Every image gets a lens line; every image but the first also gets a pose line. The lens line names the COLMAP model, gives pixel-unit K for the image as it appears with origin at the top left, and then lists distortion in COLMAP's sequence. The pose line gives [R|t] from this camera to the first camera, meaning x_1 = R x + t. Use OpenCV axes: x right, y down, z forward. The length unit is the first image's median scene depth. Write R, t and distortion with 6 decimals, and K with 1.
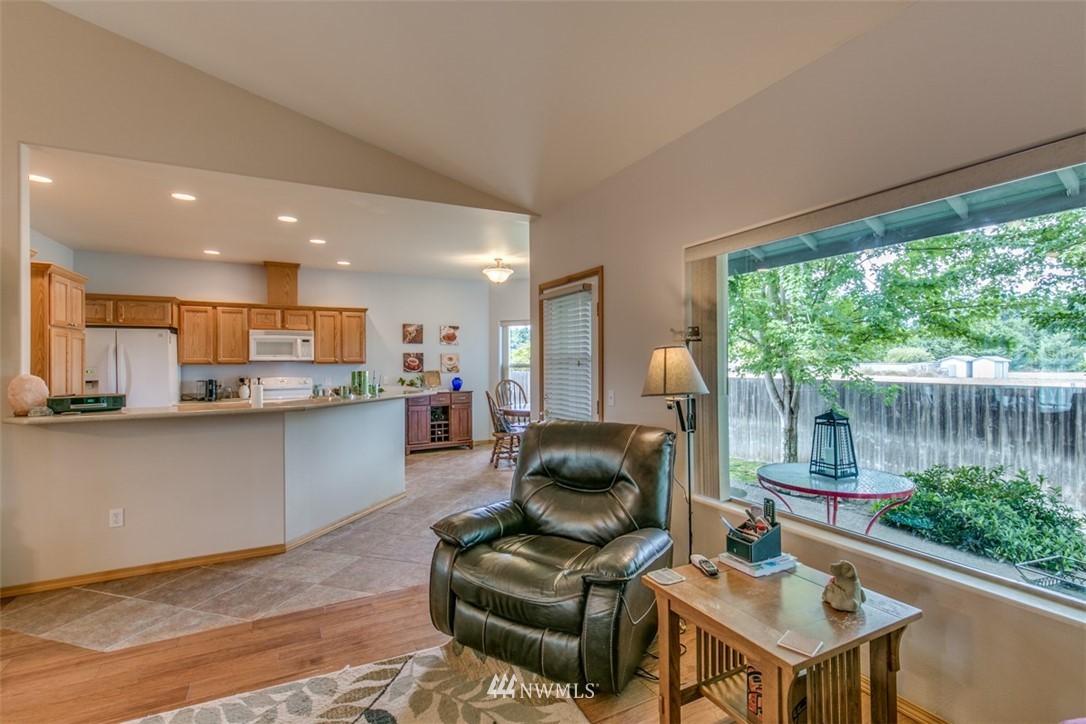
lens RADIAL K [[492.7, 0, 540.7], [0, 492.7, 367.7], [0, 0, 1]] dist [0.003867, 0.000292]
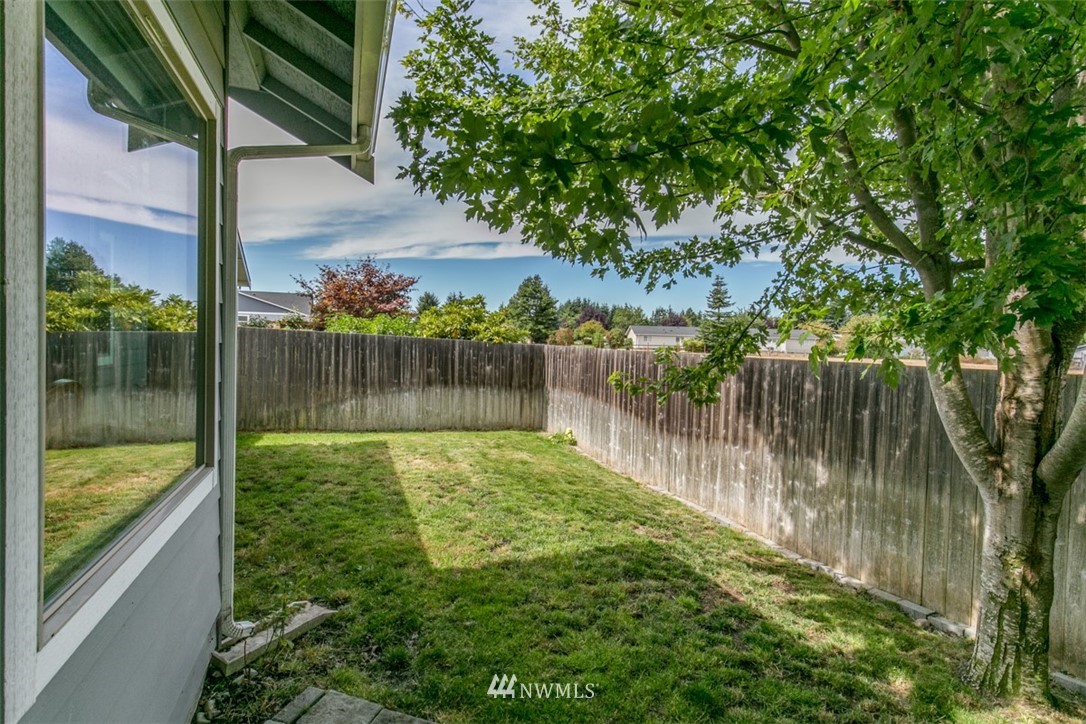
lens RADIAL K [[501.7, 0, 543.6], [0, 501.7, 349.8], [0, 0, 1]] dist [0.000432, 0.000031]
pose [[0.993900, 0.035915, -0.104274, 0.230595], [-0.034583, 0.999296, 0.014556, 0.014123], [0.104724, -0.010861, 0.994442, 0.609366]]
